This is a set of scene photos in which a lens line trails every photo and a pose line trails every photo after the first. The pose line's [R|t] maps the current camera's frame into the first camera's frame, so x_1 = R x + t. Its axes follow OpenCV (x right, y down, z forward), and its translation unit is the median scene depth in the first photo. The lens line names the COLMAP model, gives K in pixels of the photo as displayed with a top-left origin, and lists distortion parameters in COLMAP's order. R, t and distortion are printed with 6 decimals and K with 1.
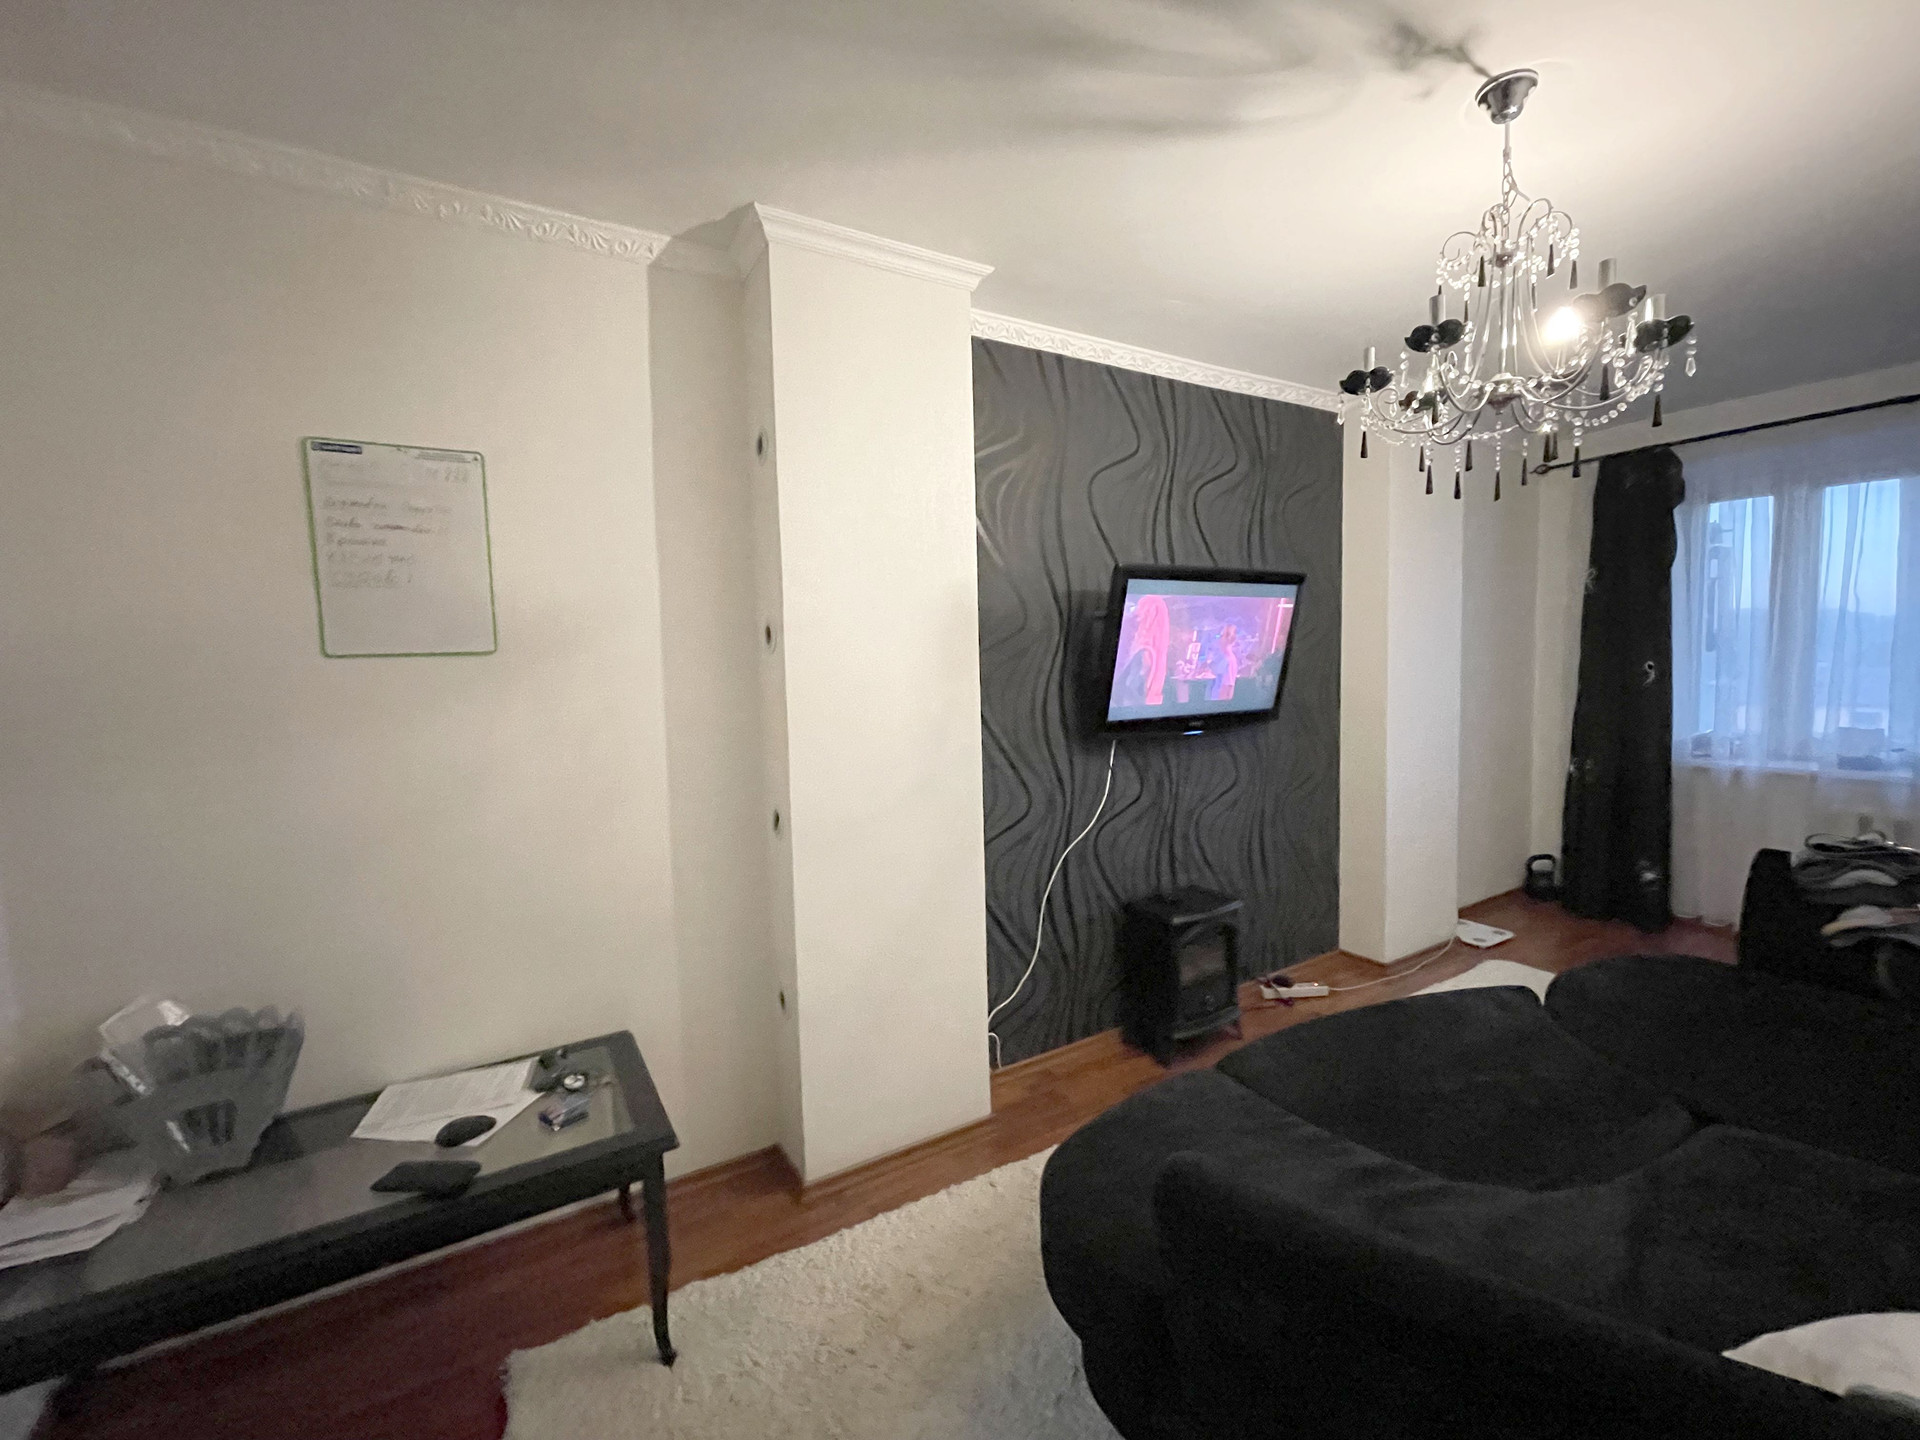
lens RADIAL K [[796.5, 0, 955.2], [0, 796.5, 717.9], [0, 0, 1]] dist [-0.002072, -0.000028]
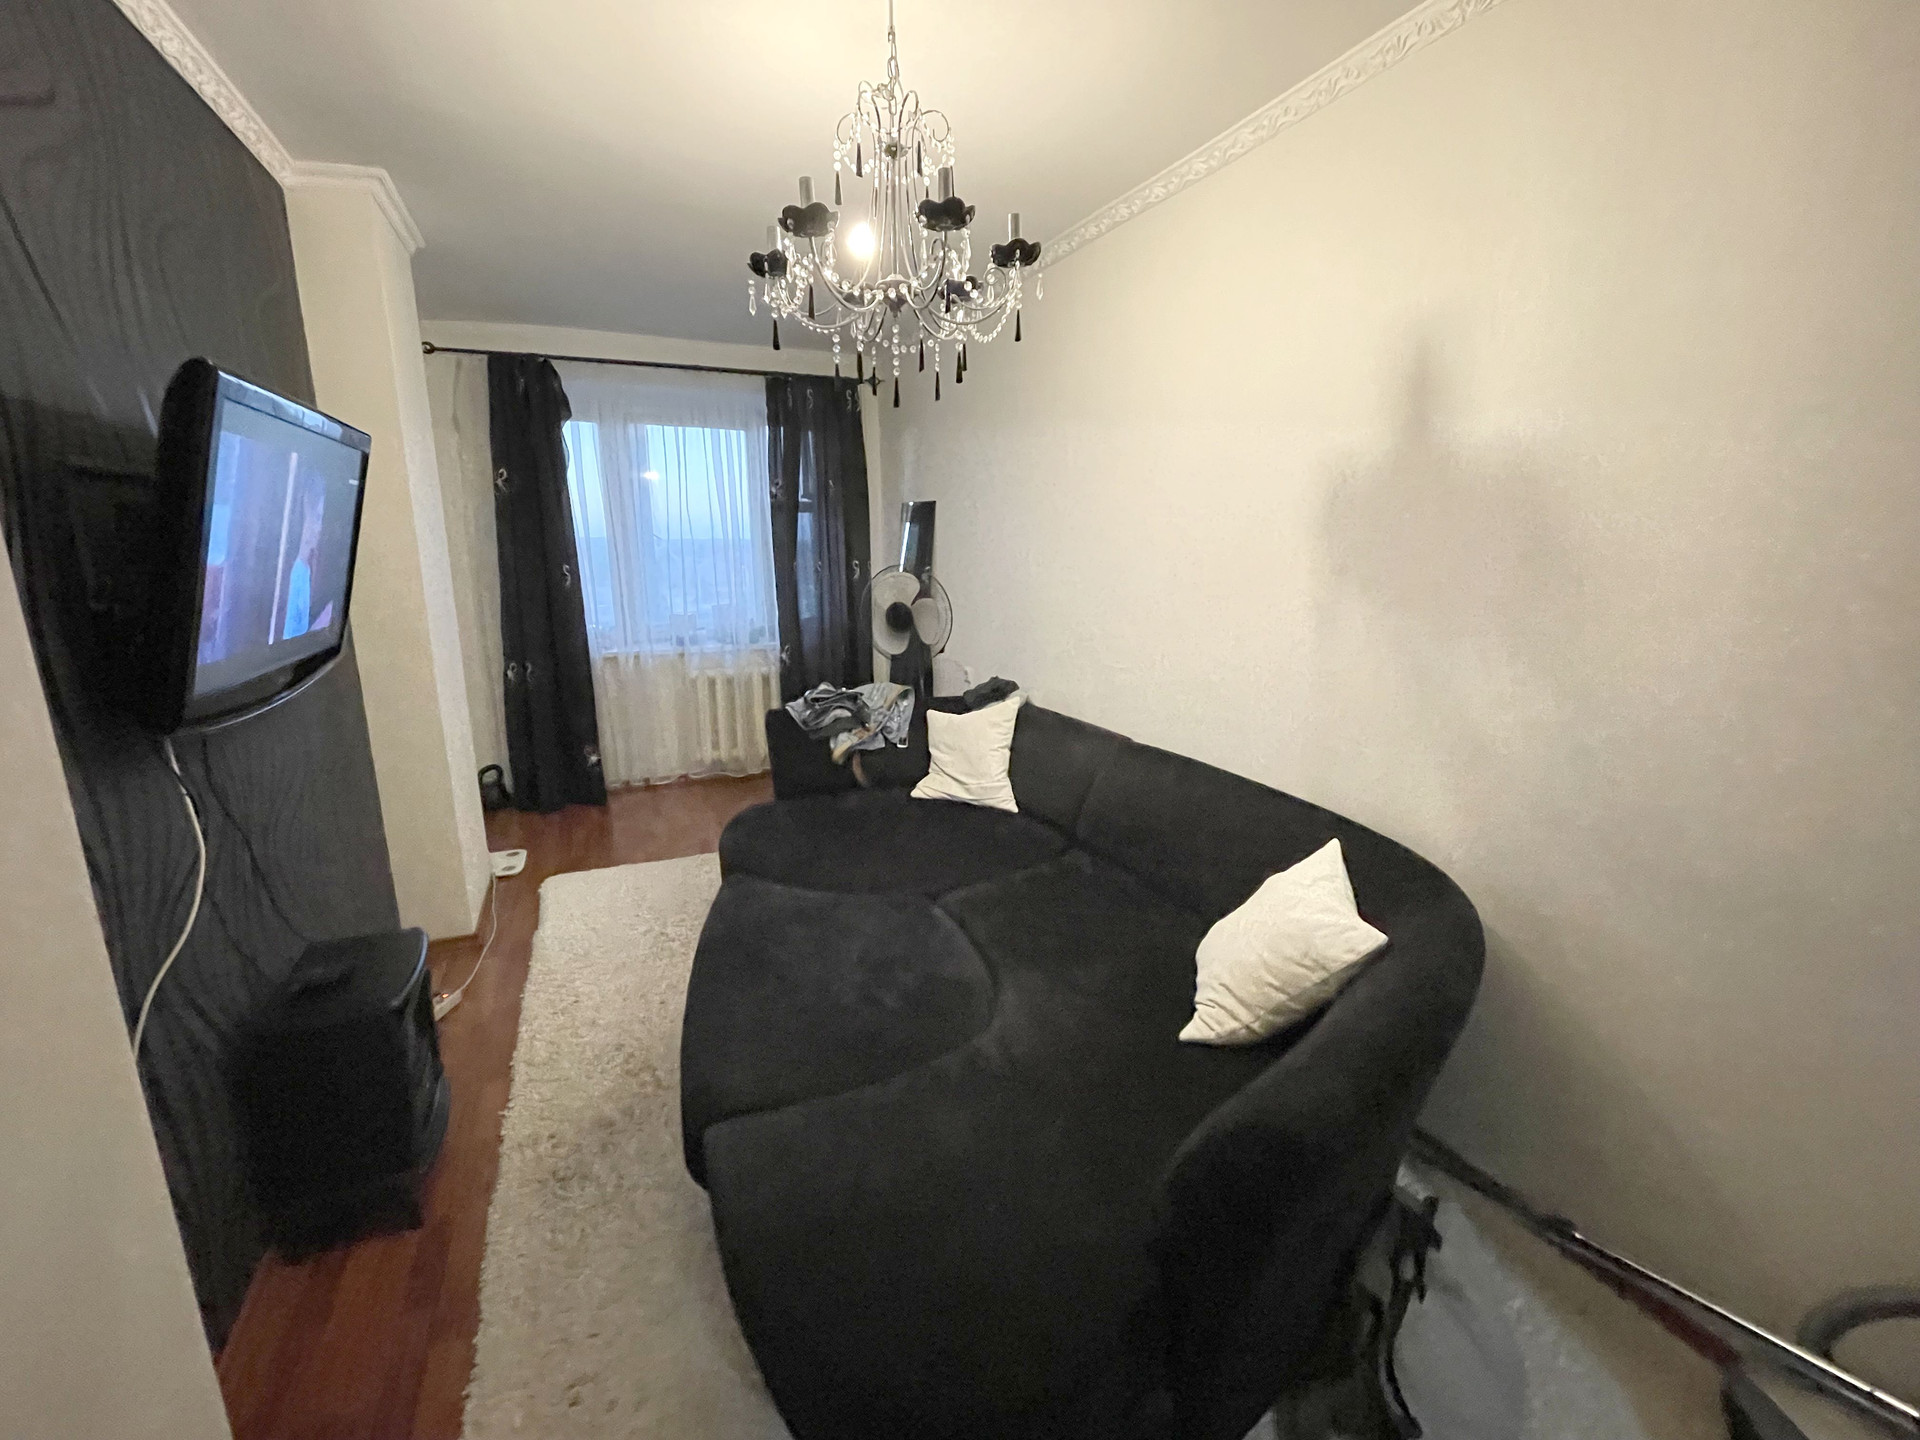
lens RADIAL K [[796.5, 0, 948.4], [0, 796.5, 715.3], [0, 0, 1]] dist [-0.002072, -0.000028]
pose [[0.119821, -0.187070, 0.975012, -0.225722], [0.072152, 0.981131, 0.179378, -0.040005], [-0.990170, 0.048856, 0.131058, 0.501232]]
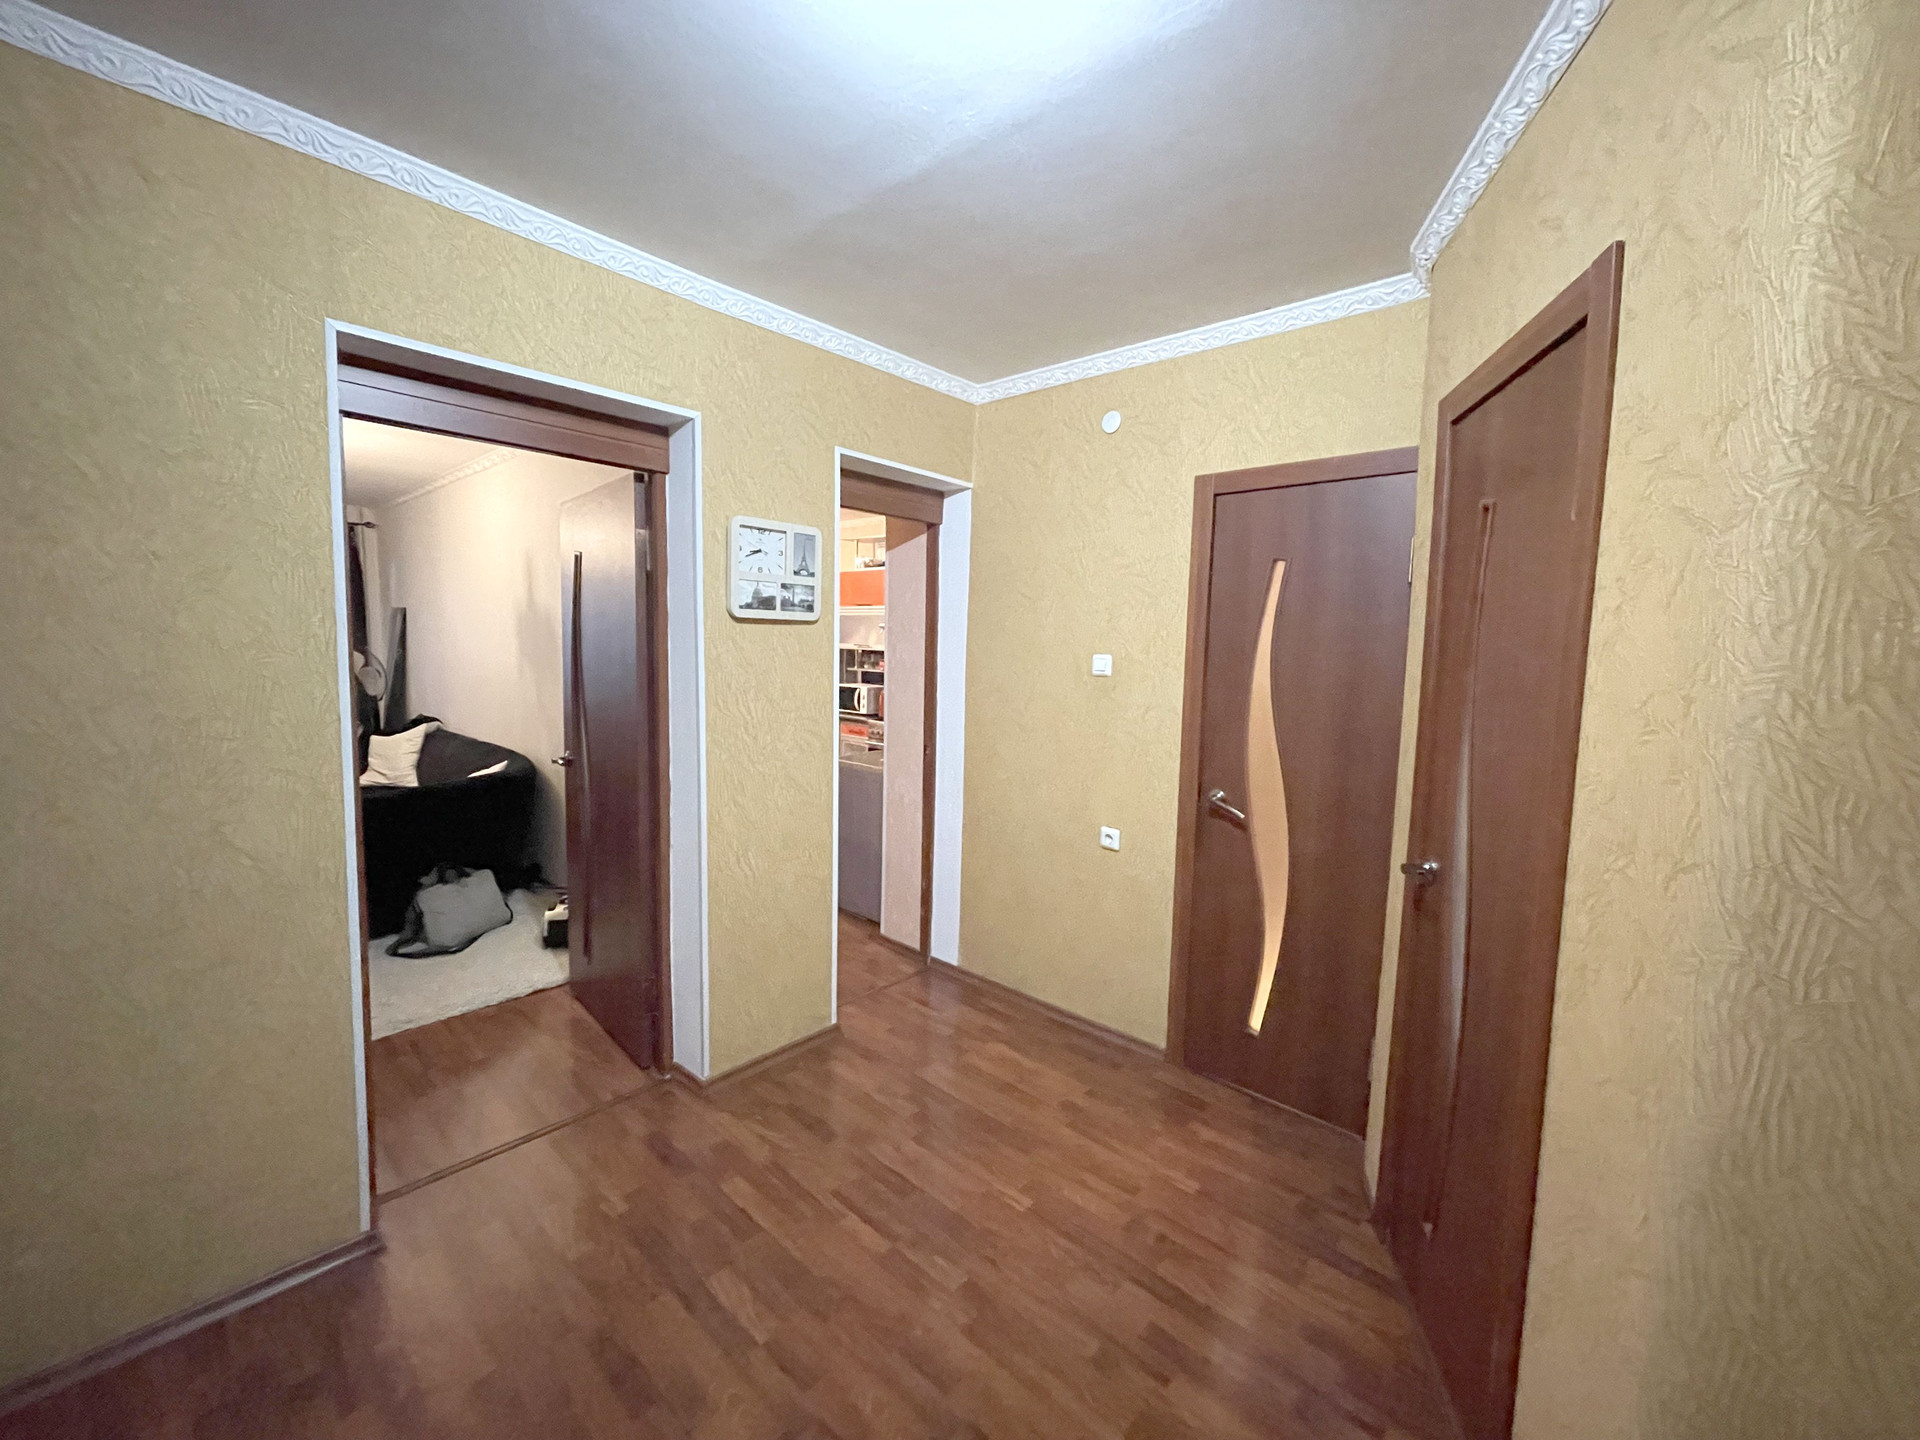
lens RADIAL K [[796.5, 0, 961.3], [0, 796.5, 712.2], [0, 0, 1]] dist [-0.002072, -0.000028]
pose [[-0.276665, -0.063440, 0.958870, -1.388163], [0.057955, 0.994901, 0.082545, 0.036678], [-0.959217, 0.078409, -0.271577, -0.215748]]
